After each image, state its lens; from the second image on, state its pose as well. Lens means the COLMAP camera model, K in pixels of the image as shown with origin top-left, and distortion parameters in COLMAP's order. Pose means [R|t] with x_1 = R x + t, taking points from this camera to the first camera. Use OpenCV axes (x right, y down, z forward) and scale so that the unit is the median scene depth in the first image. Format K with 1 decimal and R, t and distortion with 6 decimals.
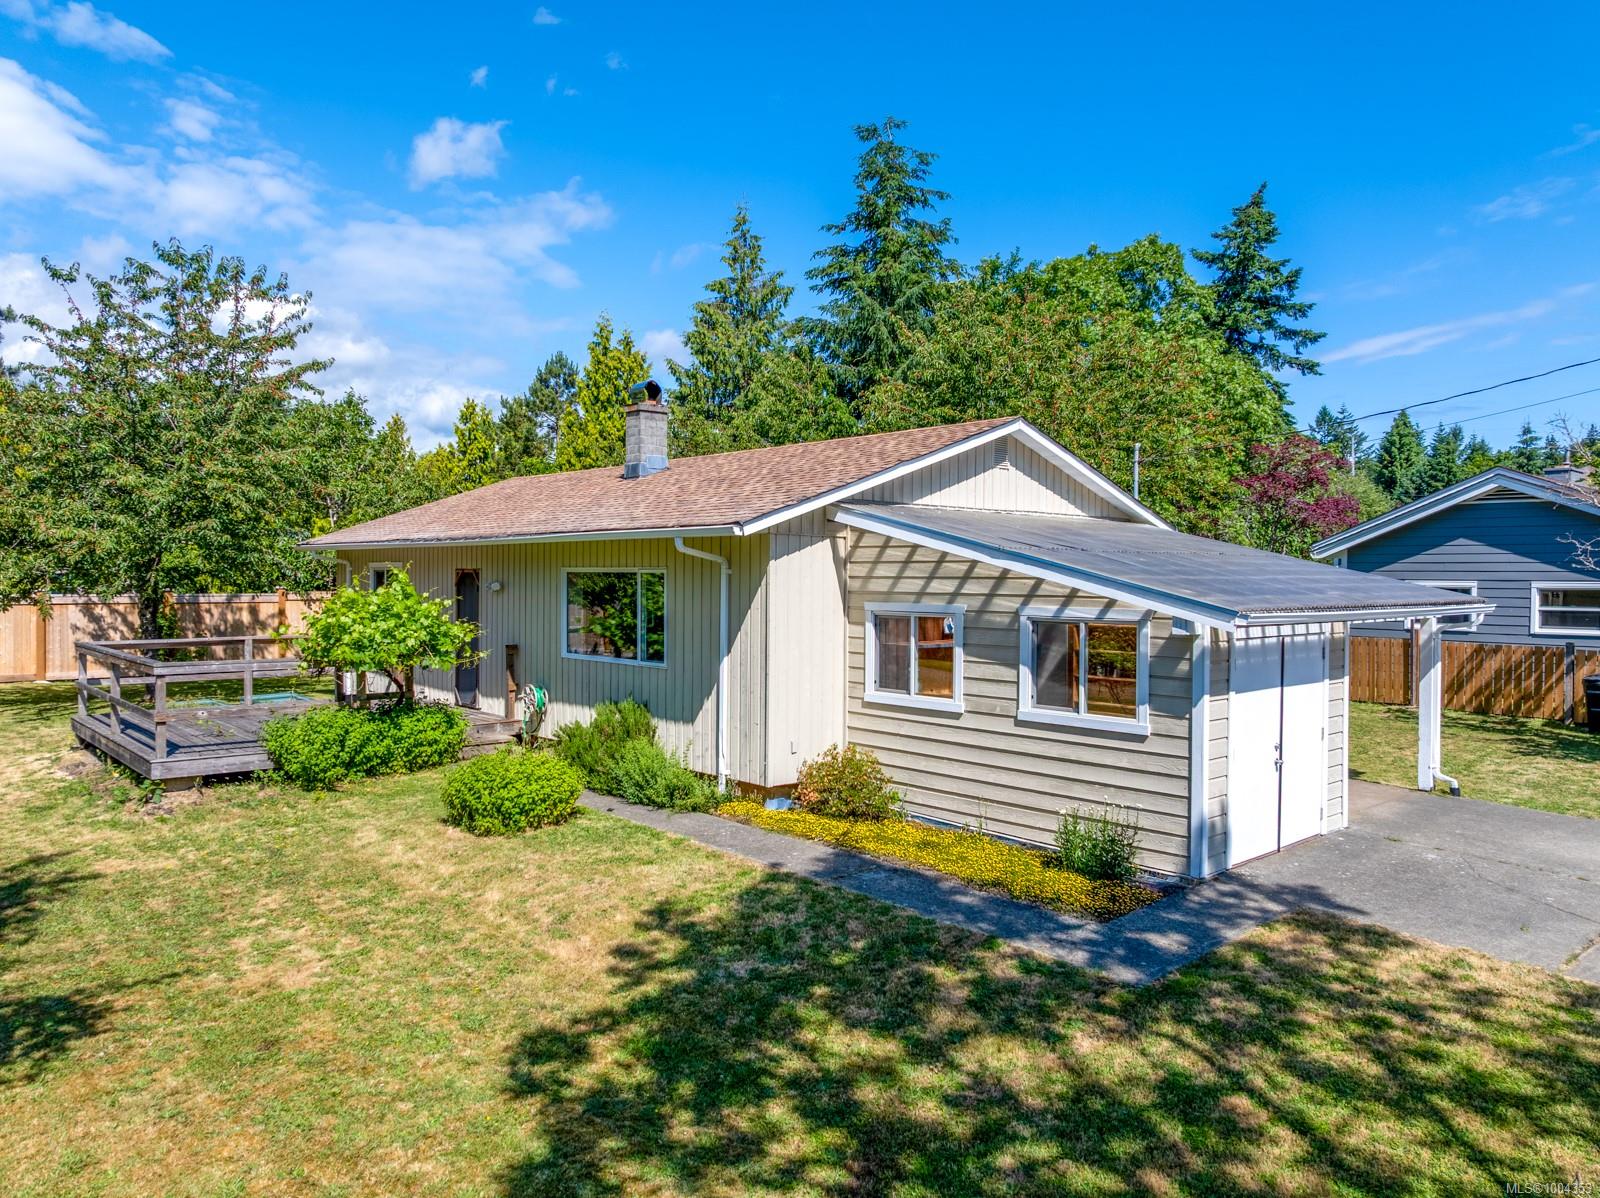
lens RADIAL K [[1136.4, 0, 785.1], [0, 1136.4, 603.6], [0, 0, 1]] dist [-0.036250, 0.000346]
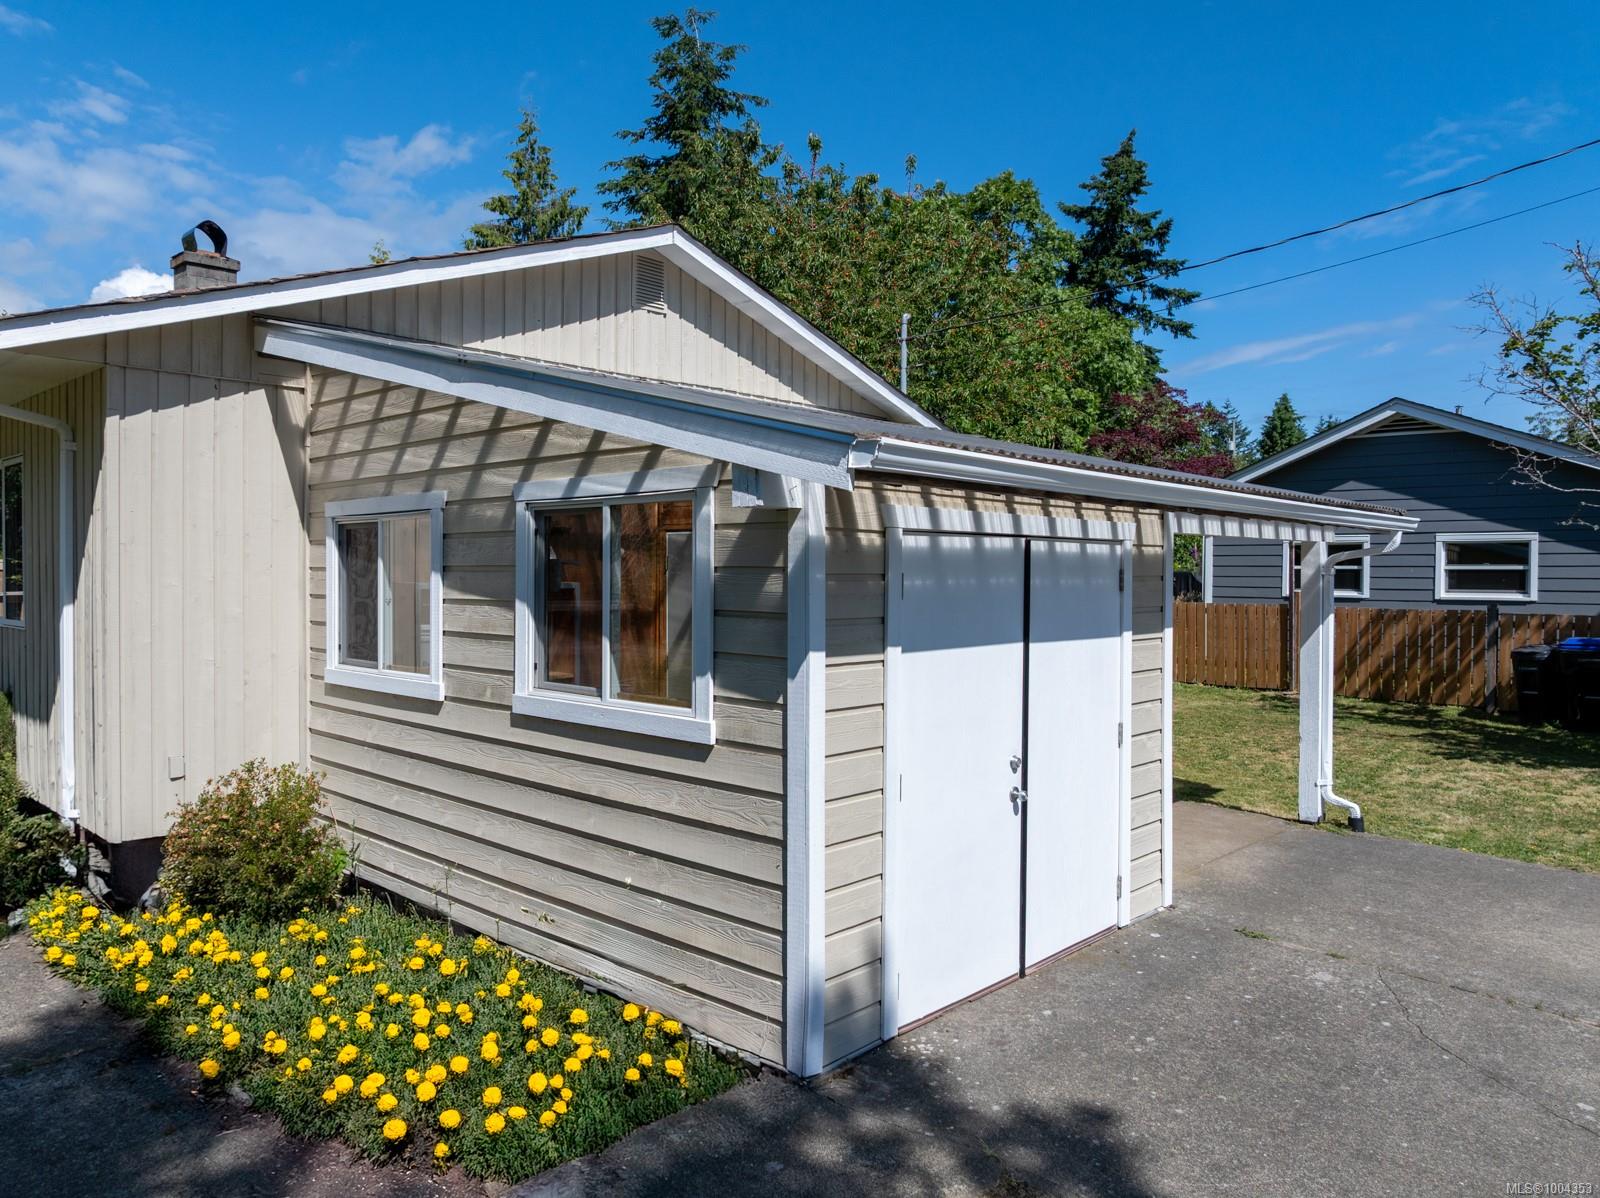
lens RADIAL K [[1136.4, 0, 790.3], [0, 1136.4, 585.9], [0, 0, 1]] dist [-0.036250, 0.000346]
pose [[0.996007, -0.001063, 0.089265, 0.193705], [0.002262, 0.999909, -0.013329, 0.037129], [-0.089243, 0.013478, 0.995919, 0.340968]]
